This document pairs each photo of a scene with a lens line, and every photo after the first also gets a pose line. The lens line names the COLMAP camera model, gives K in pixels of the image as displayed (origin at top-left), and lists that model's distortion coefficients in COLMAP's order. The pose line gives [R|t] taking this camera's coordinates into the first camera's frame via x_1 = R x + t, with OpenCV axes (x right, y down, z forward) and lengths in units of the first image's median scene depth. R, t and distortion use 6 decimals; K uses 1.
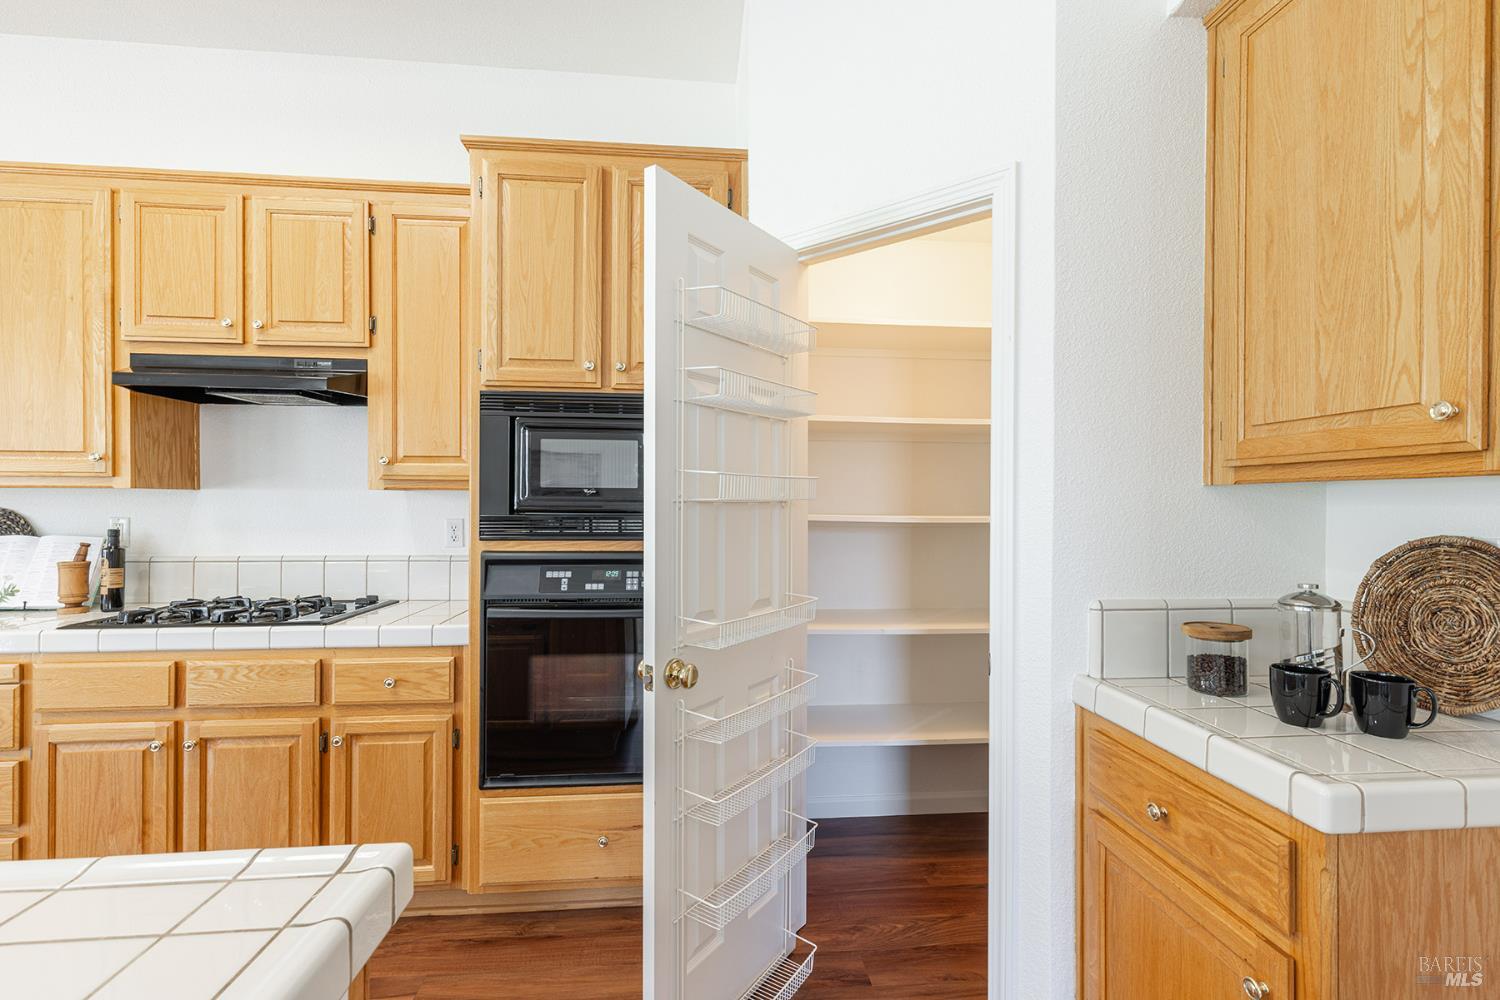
lens RADIAL K [[671.0, 0, 754.0], [0, 671.0, 502.1], [0, 0, 1]] dist [0.005615, -0.000335]
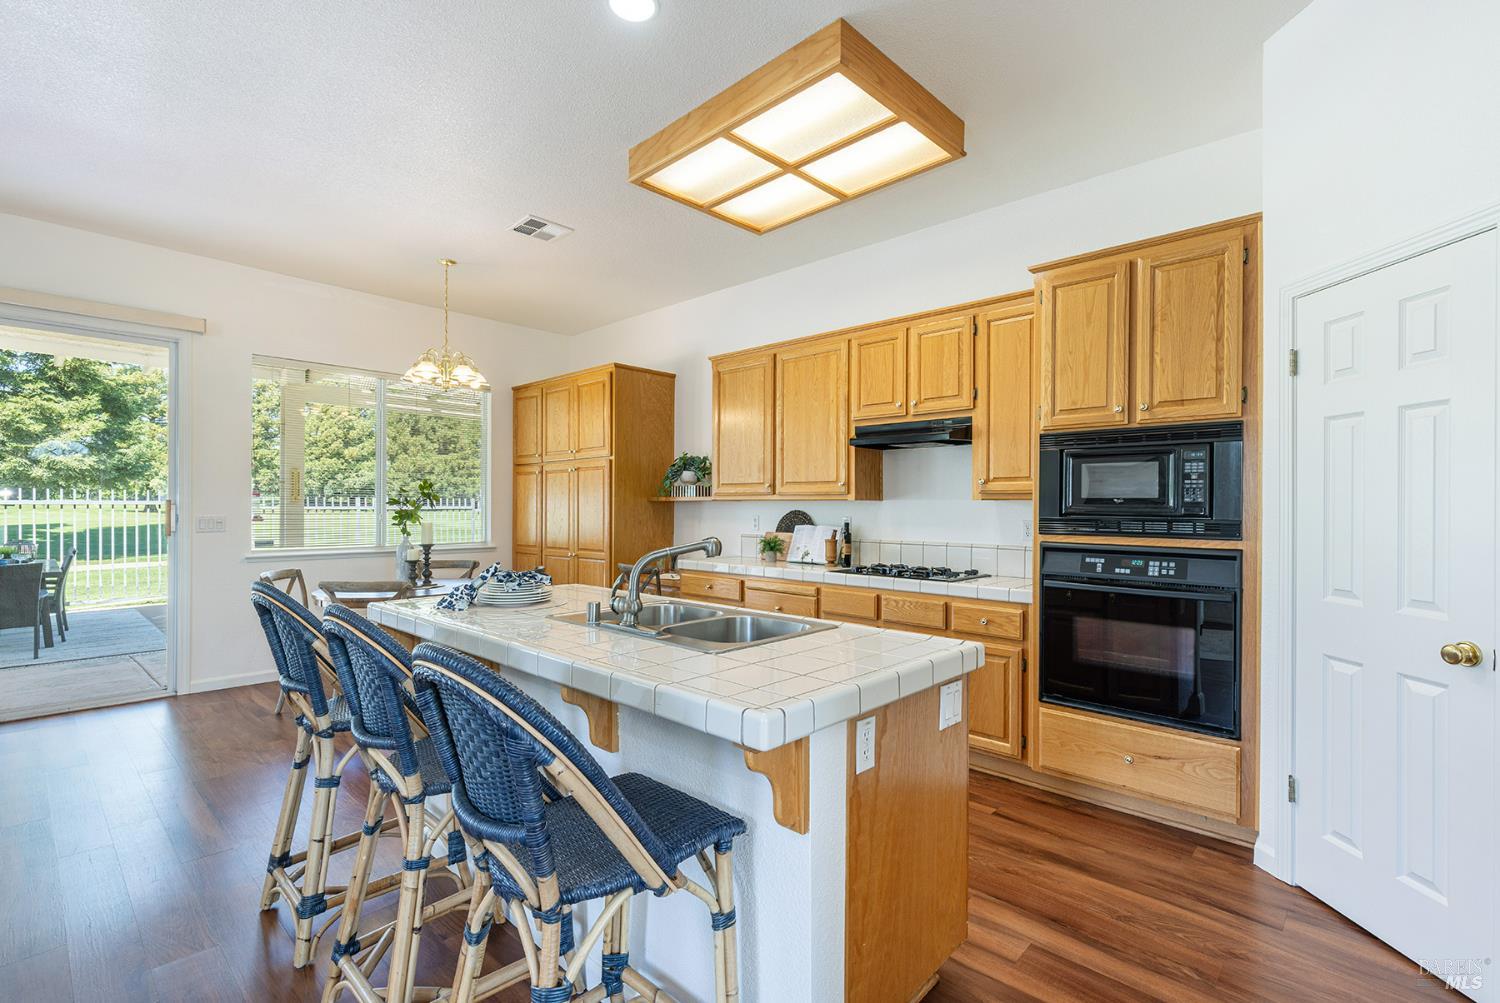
lens RADIAL K [[671.0, 0, 766.4], [0, 671.0, 504.0], [0, 0, 1]] dist [0.005615, -0.000335]
pose [[0.680333, -0.002364, -0.732900, 0.264802], [-0.004625, 0.999961, -0.007519, 0.004290], [0.732889, 0.008505, 0.680295, -0.446684]]
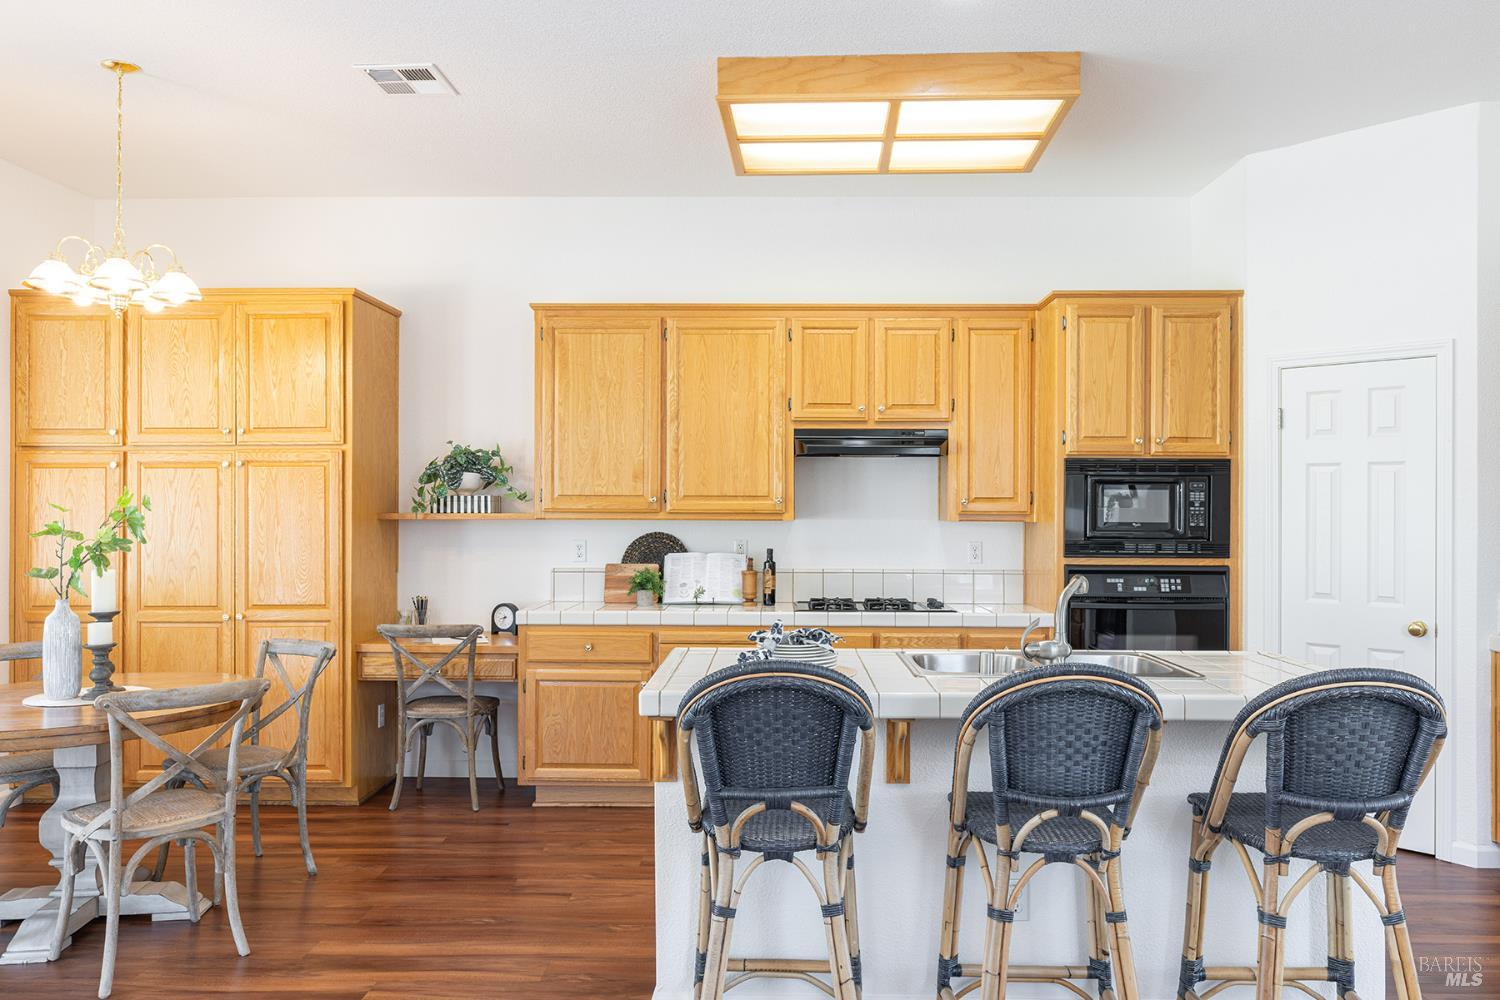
lens RADIAL K [[1089.3, 0, 759.3], [0, 1089.3, 504.4], [0, 0, 1]] dist [0.002946, -0.006155]
pose [[0.993946, -0.000033, -0.109866, -0.796383], [-0.000541, 0.999986, -0.005196, -0.047040], [0.109865, 0.005224, 0.993933, -1.462909]]
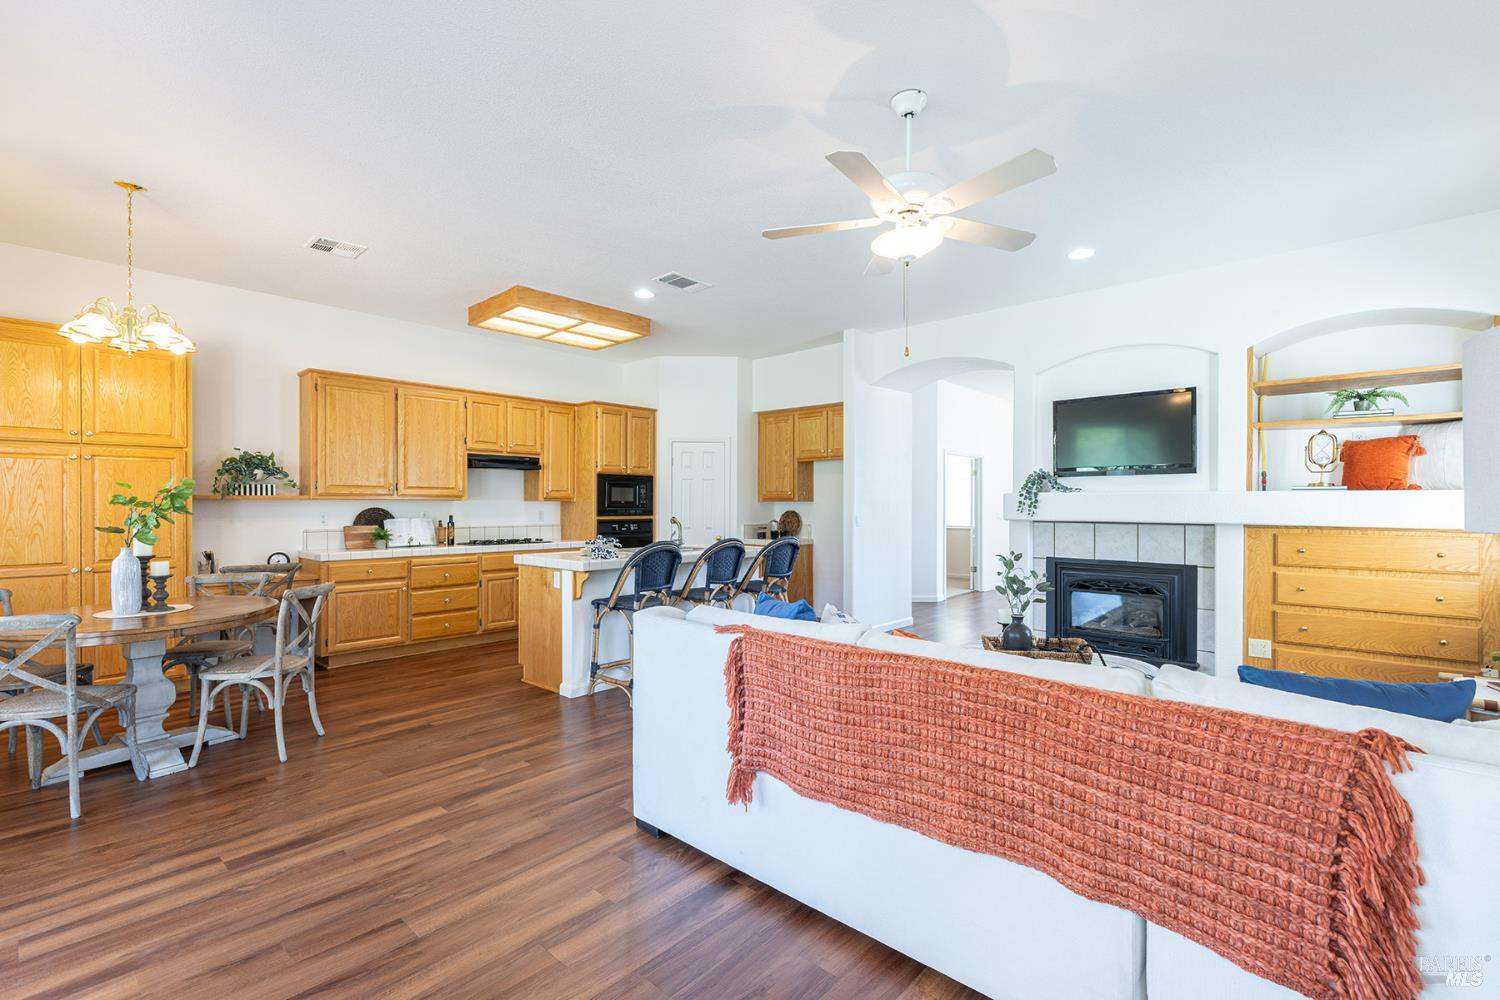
lens RADIAL K [[671.0, 0, 754.2], [0, 671.0, 503.2], [0, 0, 1]] dist [0.005615, -0.000335]
pose [[0.736585, 0.000044, 0.676345, -2.100118], [0.001344, 0.999998, -0.001529, -0.003955], [-0.676344, 0.002036, 0.736583, -2.053858]]
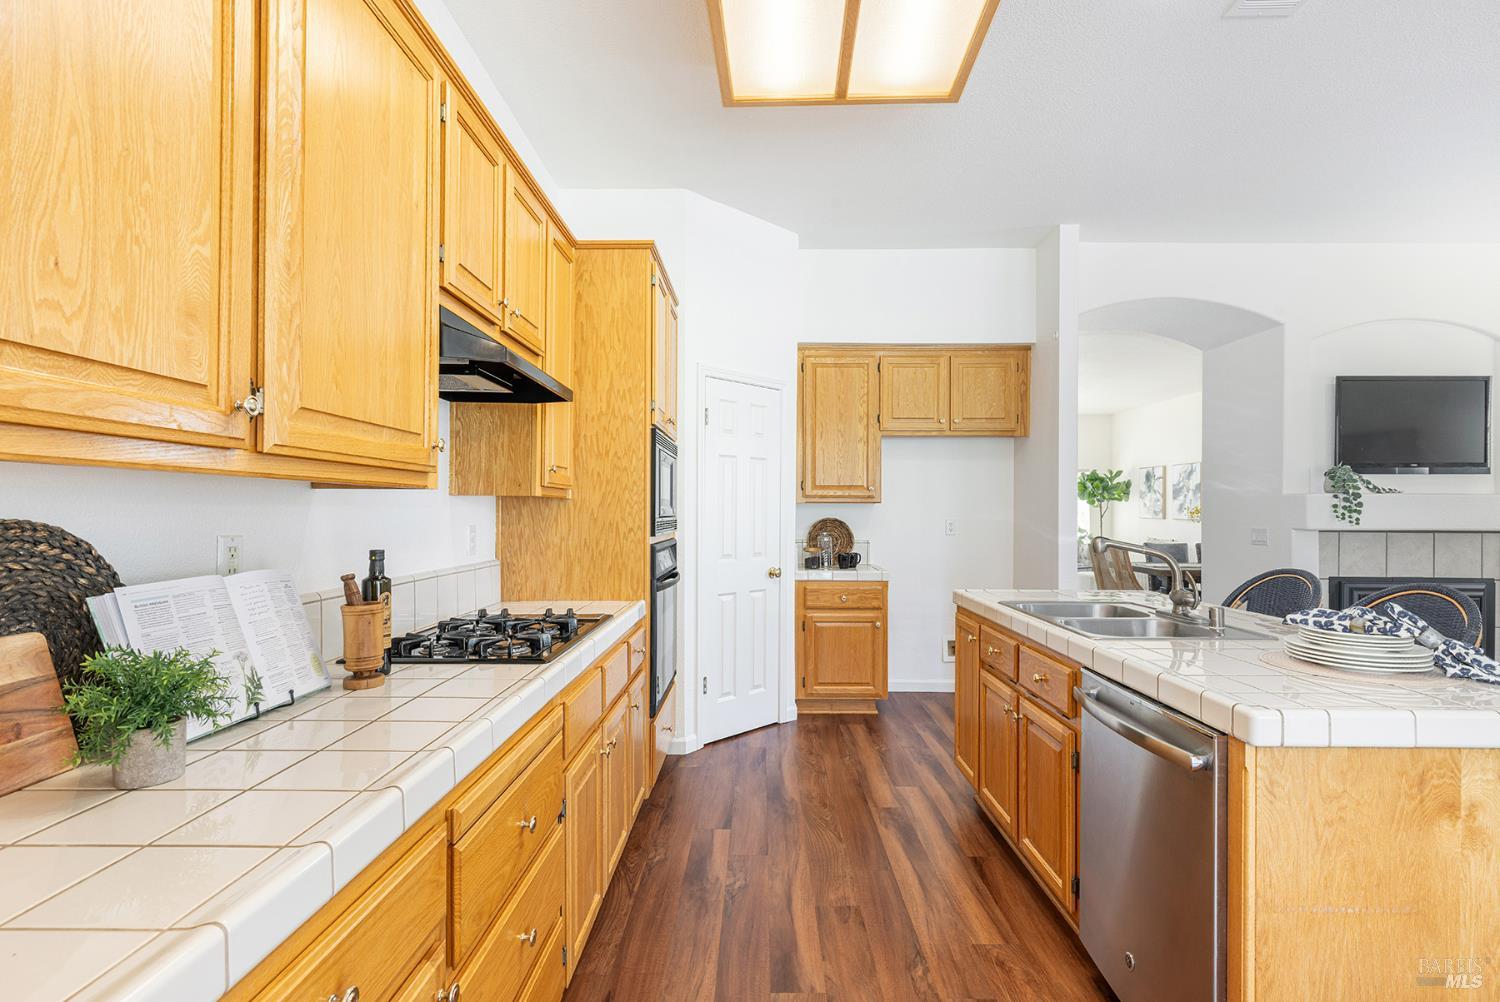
lens RADIAL K [[706.7, 0, 752.9], [0, 706.7, 507.2], [0, 0, 1]] dist [0.000762, 0.000202]
pose [[0.102515, 0.002686, 0.994728, -1.772494], [-0.001067, 0.999996, -0.002591, 0.000419], [-0.994731, -0.000796, 0.102518, 0.630108]]
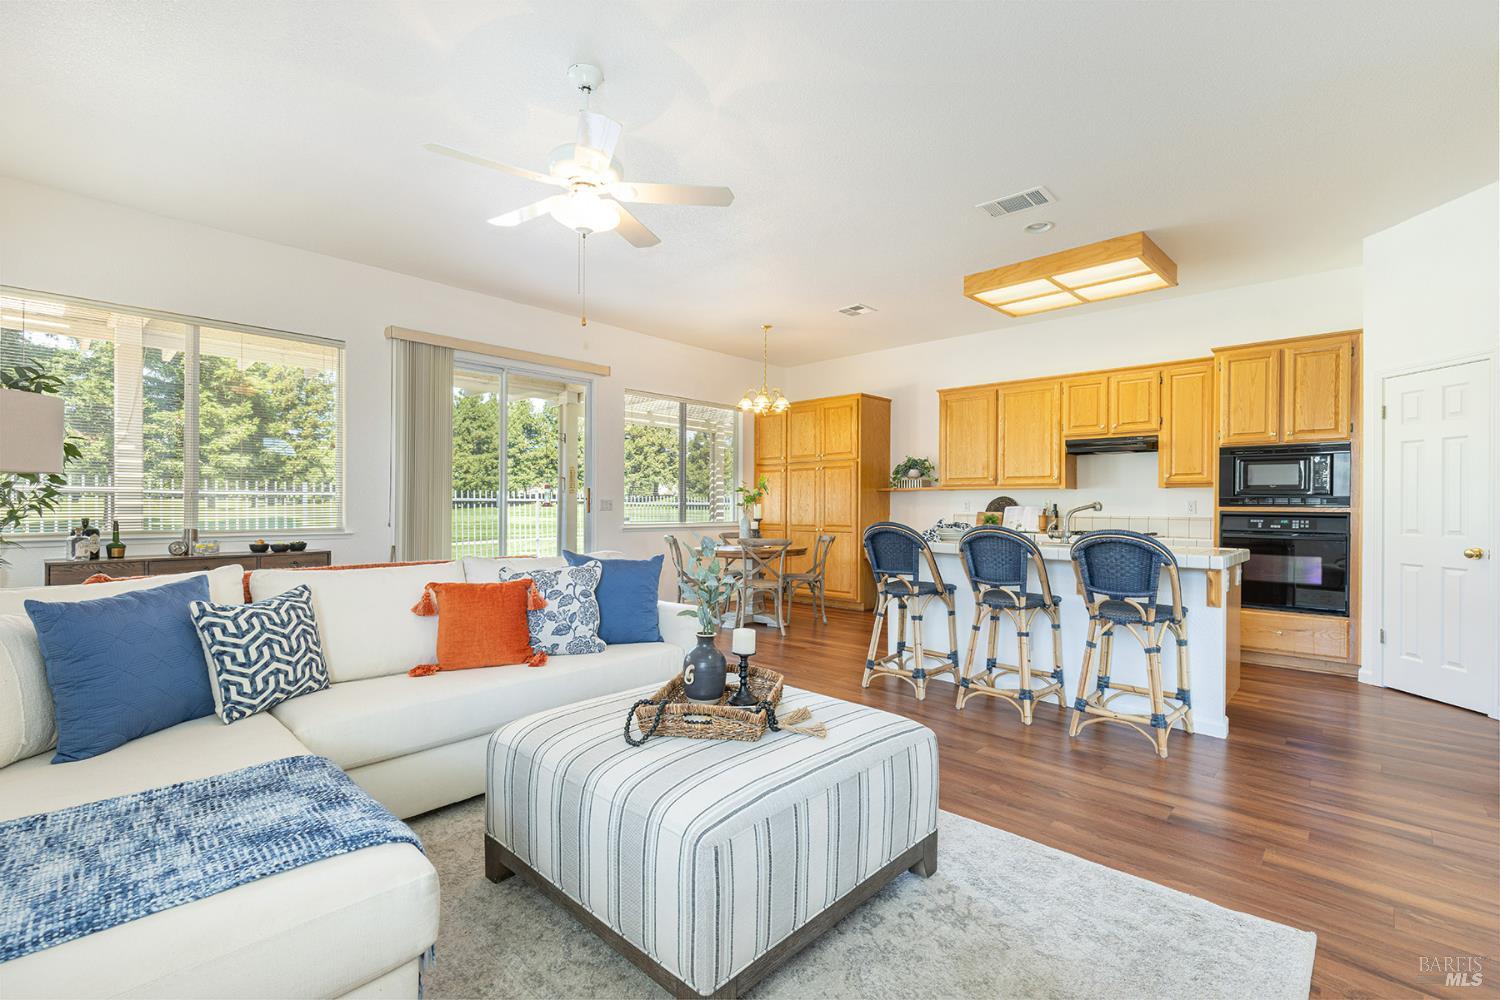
lens RADIAL K [[671.0, 0, 754.0], [0, 671.0, 501.6], [0, 0, 1]] dist [0.005615, -0.000335]
pose [[0.667070, -0.002740, -0.744990, 0.300623], [-0.007943, 0.999910, -0.010790, 0.077458], [0.744953, 0.013115, 0.666988, -1.932179]]
